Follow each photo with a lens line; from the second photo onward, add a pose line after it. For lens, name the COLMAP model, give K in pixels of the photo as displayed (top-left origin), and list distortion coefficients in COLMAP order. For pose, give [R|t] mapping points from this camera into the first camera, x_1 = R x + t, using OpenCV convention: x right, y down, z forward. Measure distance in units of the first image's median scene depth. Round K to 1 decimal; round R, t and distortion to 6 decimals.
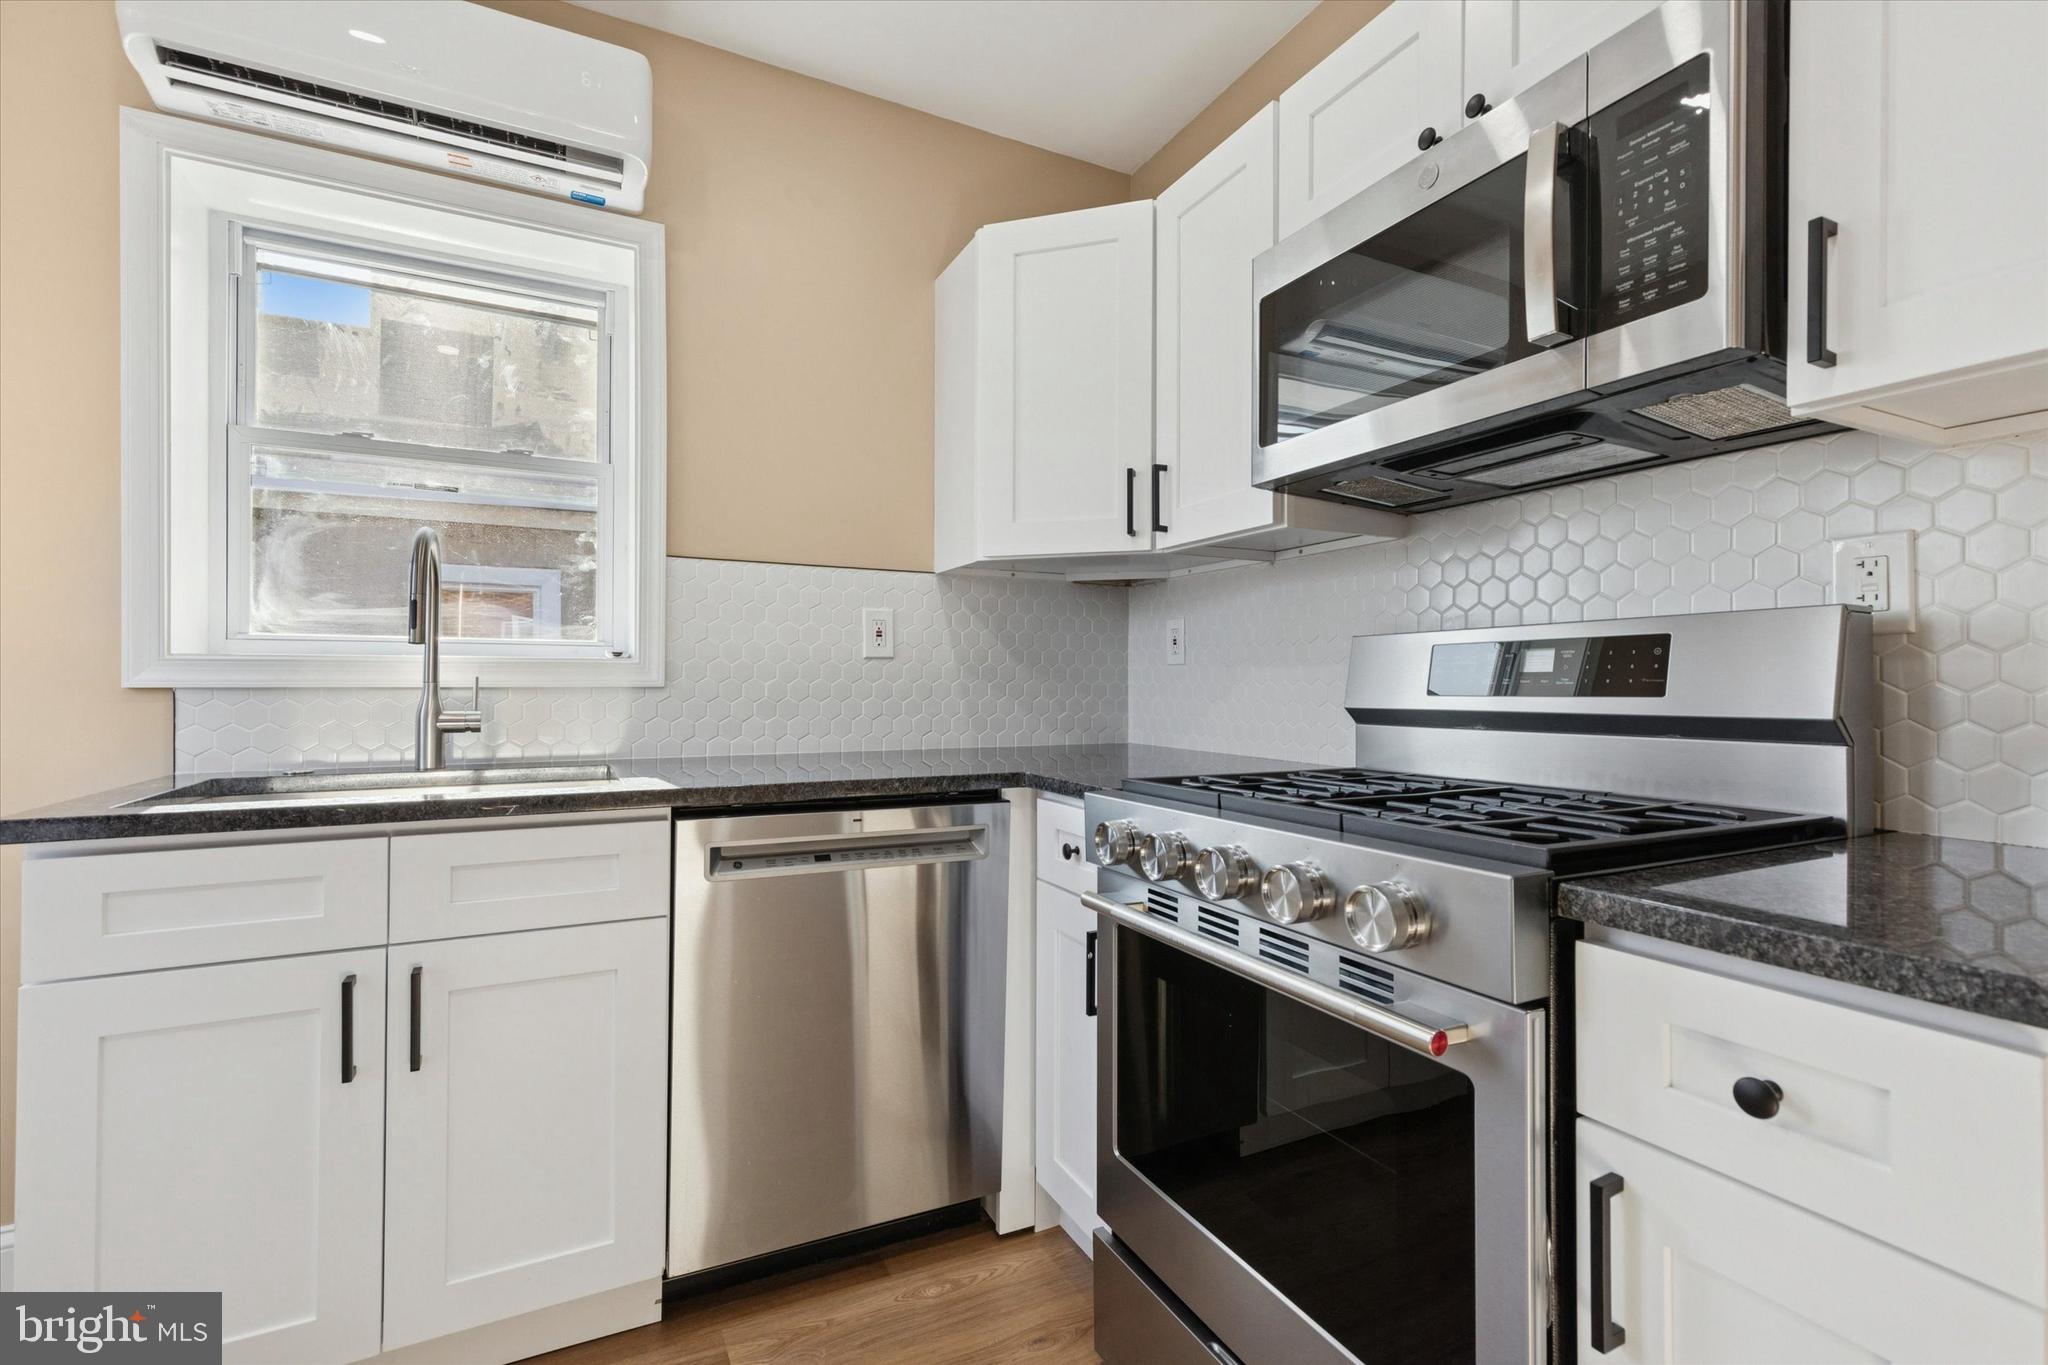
lens RADIAL K [[933.0, 0, 1026.5], [0, 933.0, 678.0], [0, 0, 1]] dist [0.010273, -0.000890]
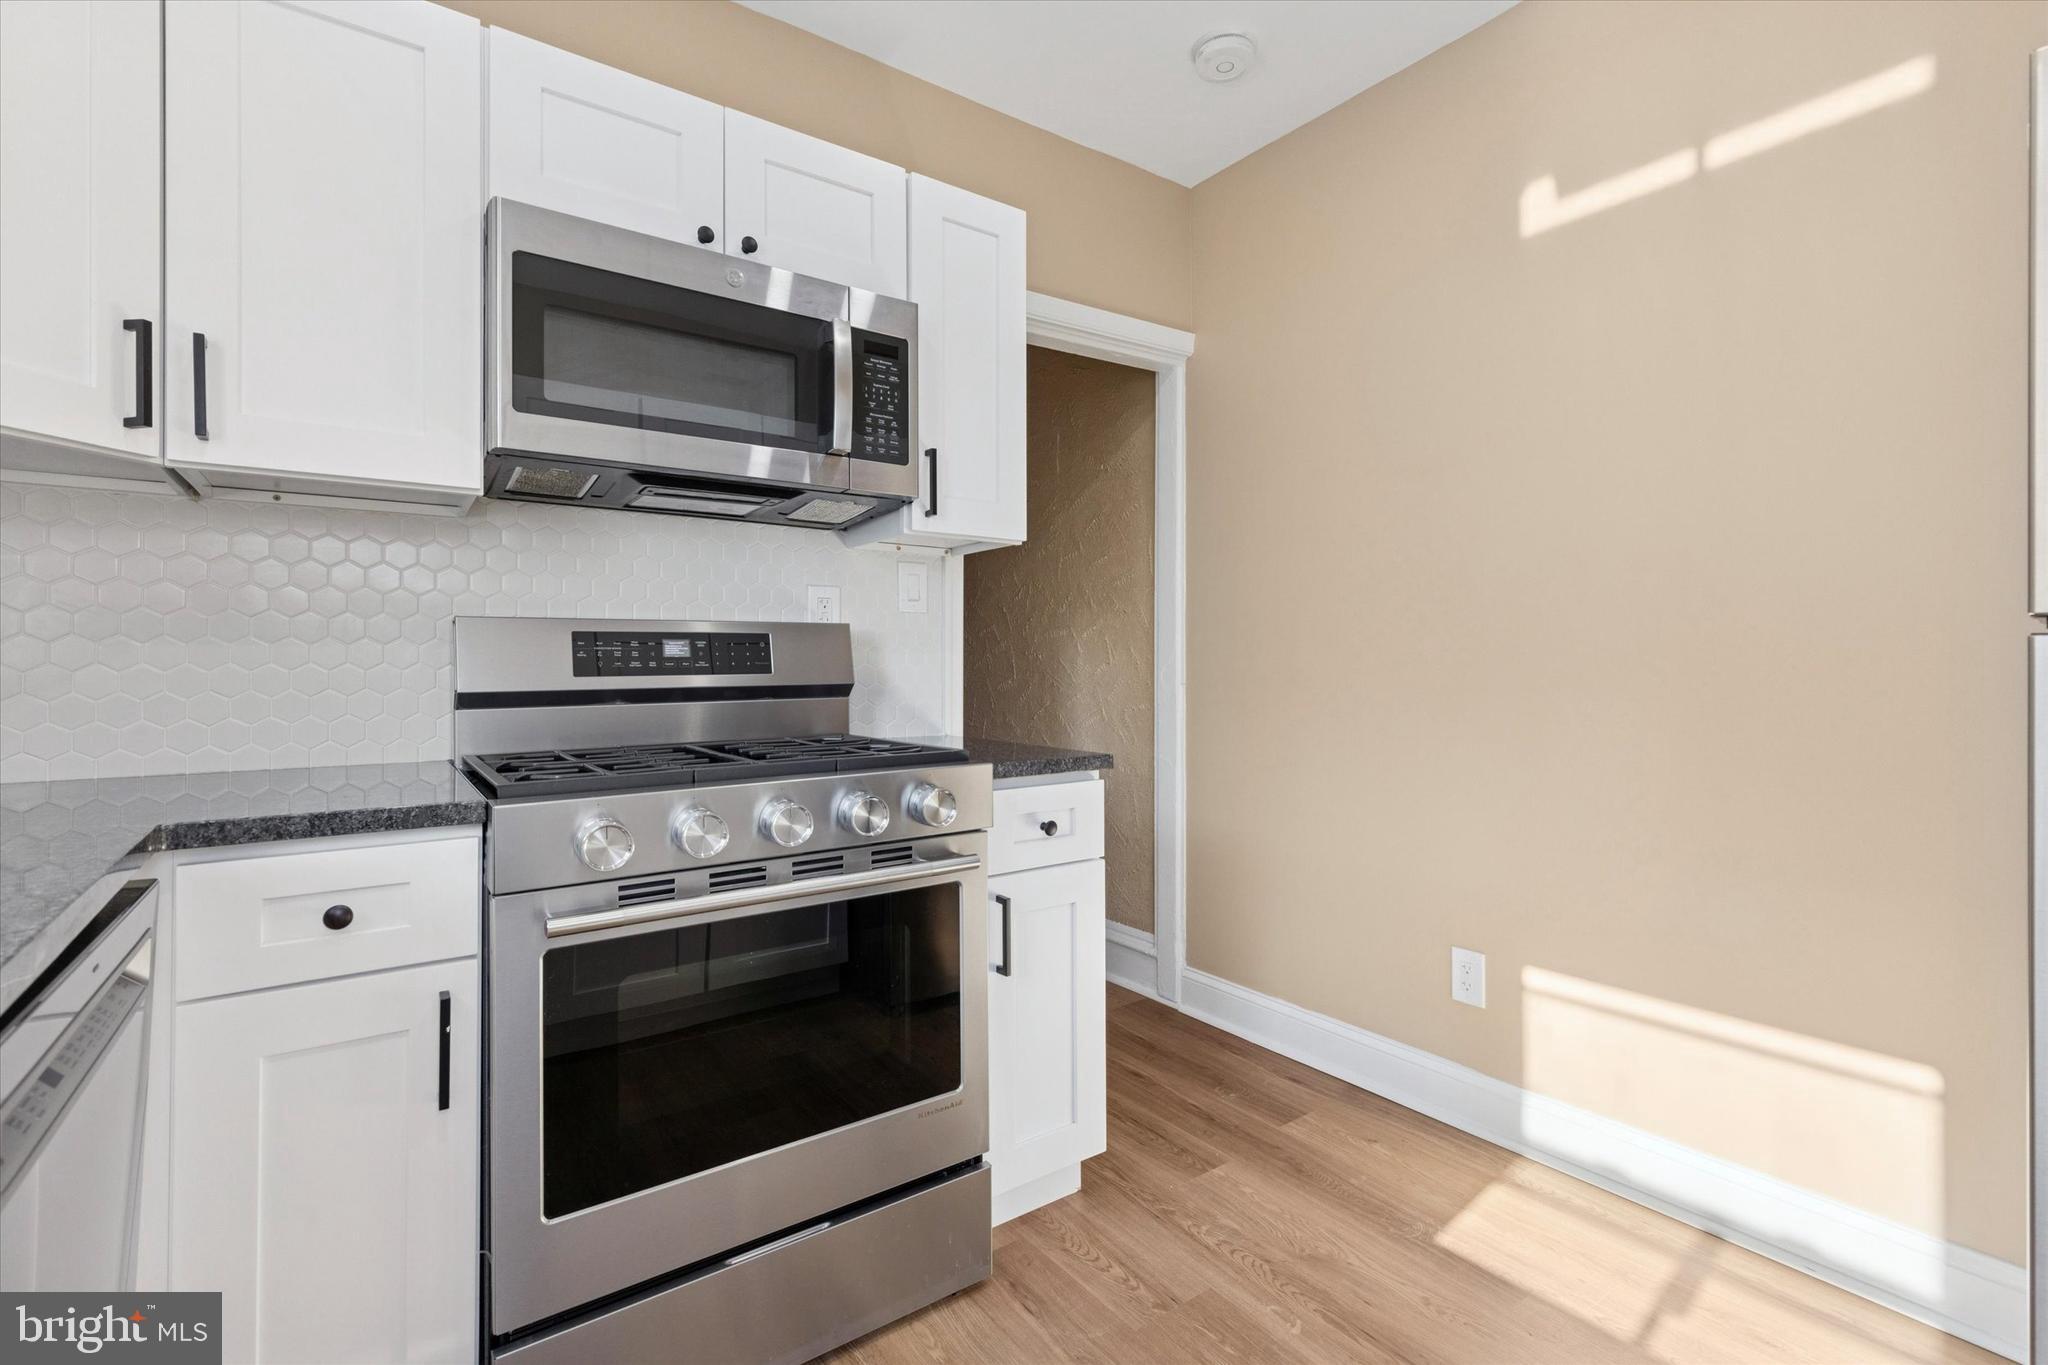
lens RADIAL K [[933.0, 0, 1023.0], [0, 933.0, 671.7], [0, 0, 1]] dist [0.010273, -0.000890]
pose [[-0.157465, -0.011277, 0.987460, -1.103643], [-0.004350, 0.999933, 0.010725, -0.002100], [-0.987515, -0.002607, -0.157504, 0.960708]]
